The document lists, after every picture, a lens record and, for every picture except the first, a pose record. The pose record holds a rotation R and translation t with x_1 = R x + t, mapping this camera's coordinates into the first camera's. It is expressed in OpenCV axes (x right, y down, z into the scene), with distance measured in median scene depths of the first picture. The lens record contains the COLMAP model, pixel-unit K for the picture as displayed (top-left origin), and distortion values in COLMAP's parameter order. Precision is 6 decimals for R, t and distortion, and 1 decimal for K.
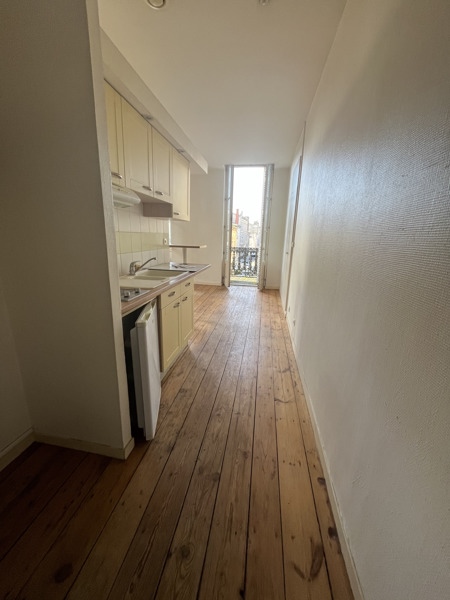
lens RADIAL K [[242.3, 0, 225.4], [0, 242.3, 300.9], [0, 0, 1]] dist [-0.002496, -0.000235]
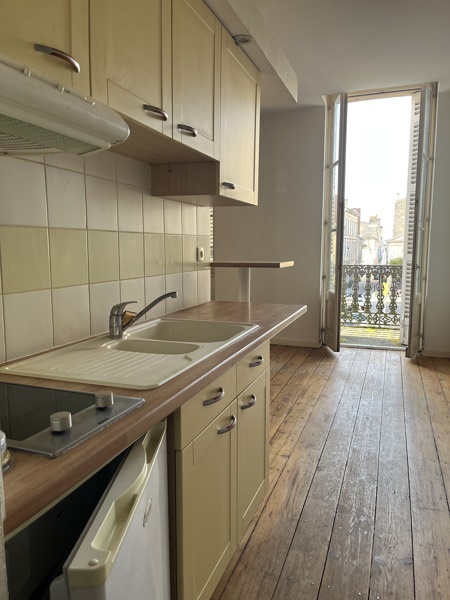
lens RADIAL K [[452.5, 0, 225.1], [0, 452.5, 300.2], [0, 0, 1]] dist [0.005436, 0.003420]
pose [[0.981882, -0.010683, -0.189191, -0.056163], [-0.017188, 0.989273, -0.145062, -0.049331], [0.188712, 0.145686, 0.971166, 0.246439]]
